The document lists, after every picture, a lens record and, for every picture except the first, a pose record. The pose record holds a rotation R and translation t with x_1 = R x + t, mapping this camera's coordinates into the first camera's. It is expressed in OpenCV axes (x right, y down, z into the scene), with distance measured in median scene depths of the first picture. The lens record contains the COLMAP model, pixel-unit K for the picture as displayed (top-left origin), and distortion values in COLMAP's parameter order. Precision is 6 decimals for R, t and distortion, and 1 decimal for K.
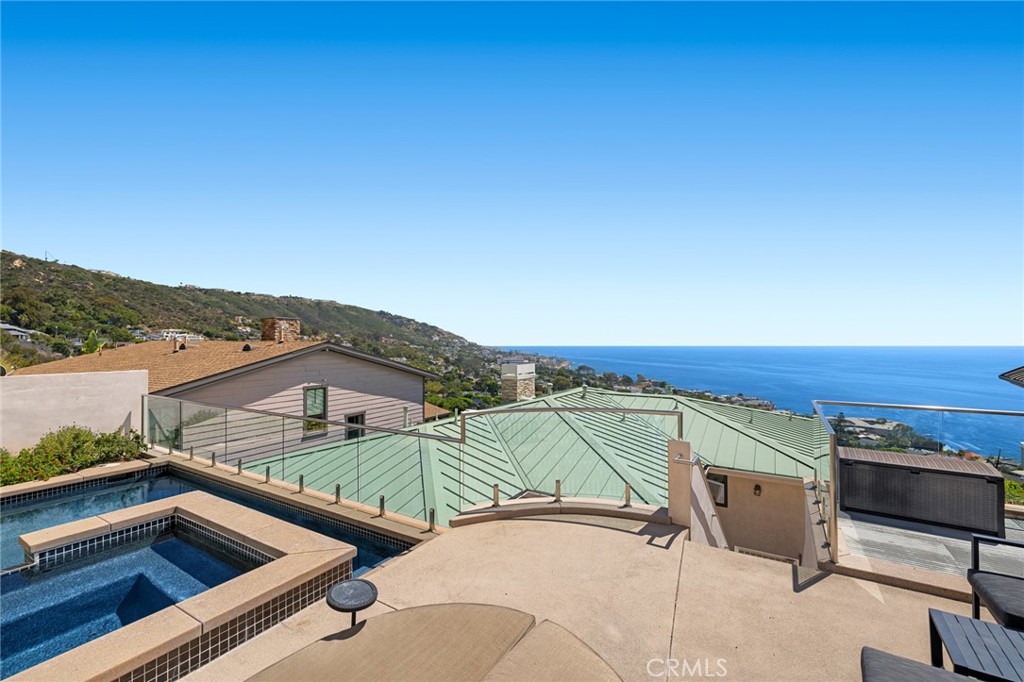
lens RADIAL K [[443.8, 0, 504.8], [0, 443.8, 338.4], [0, 0, 1]] dist [0.000261, -0.000285]
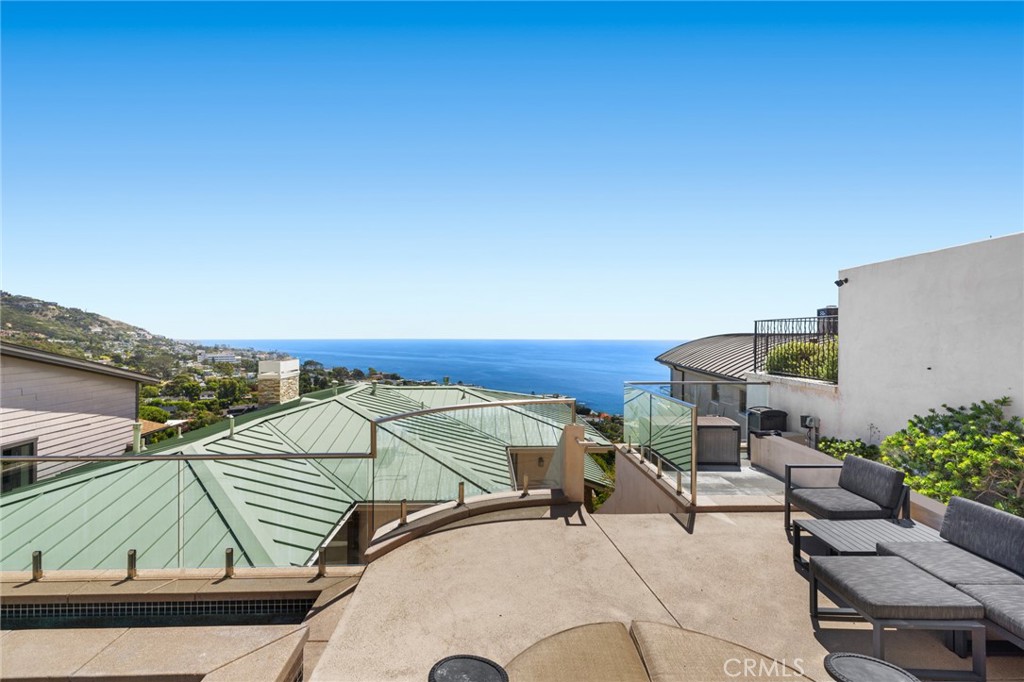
lens RADIAL K [[443.8, 0, 504.8], [0, 443.8, 338.4], [0, 0, 1]] dist [0.000261, -0.000285]
pose [[0.830219, -0.001455, 0.557436, -0.102706], [-0.006932, 0.999892, 0.012935, 0.000781], [-0.557394, -0.014602, 0.830119, 0.054237]]
